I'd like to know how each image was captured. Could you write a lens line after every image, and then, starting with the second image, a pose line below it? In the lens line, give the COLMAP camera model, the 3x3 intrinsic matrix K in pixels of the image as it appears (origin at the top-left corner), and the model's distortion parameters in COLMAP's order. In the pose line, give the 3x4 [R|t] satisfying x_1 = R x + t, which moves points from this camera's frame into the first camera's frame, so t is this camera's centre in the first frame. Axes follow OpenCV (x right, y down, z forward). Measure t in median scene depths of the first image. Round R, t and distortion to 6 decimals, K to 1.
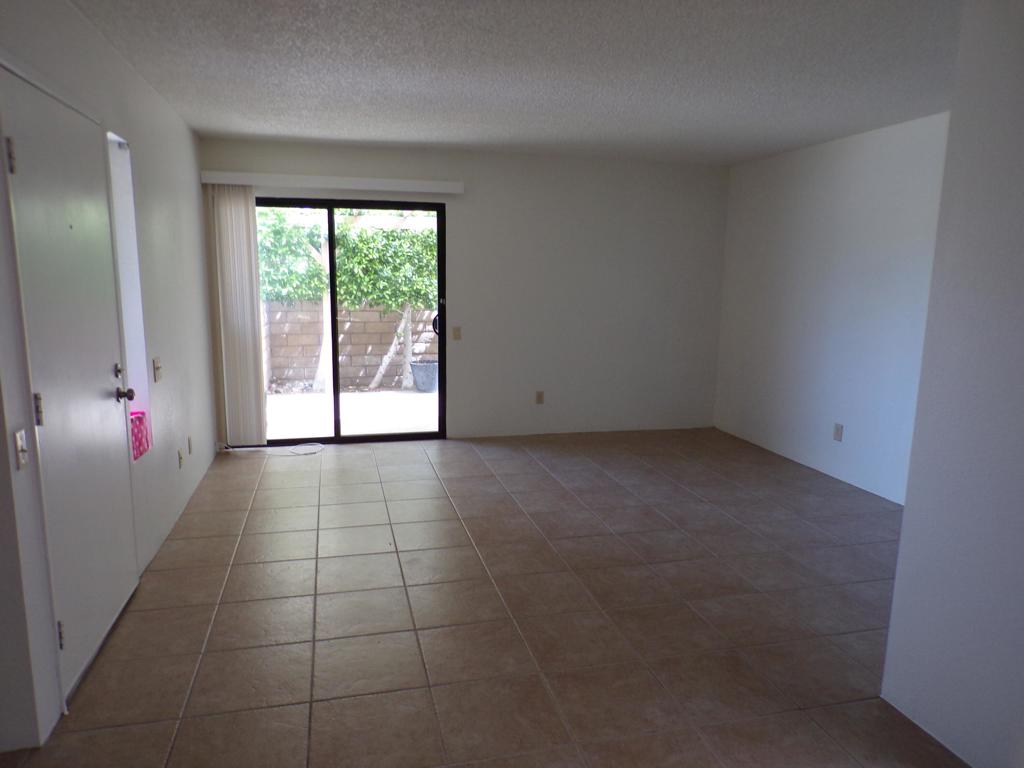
lens RADIAL K [[694.7, 0, 511.8], [0, 694.7, 384.3], [0, 0, 1]] dist [0.009615, 0.006469]
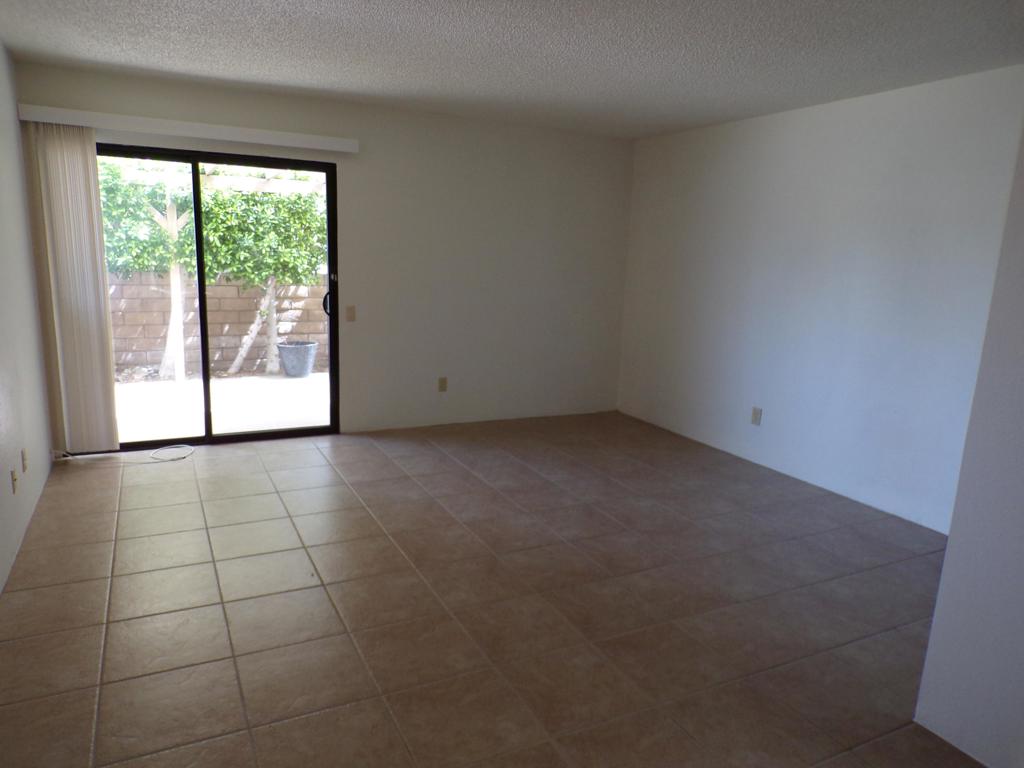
lens RADIAL K [[694.7, 0, 507.3], [0, 694.7, 384.0], [0, 0, 1]] dist [0.009615, 0.006469]
pose [[0.976399, -0.018515, 0.215181, -0.081135], [0.010913, 0.999275, 0.036464, -0.015403], [-0.215700, -0.033255, 0.975893, 0.102004]]
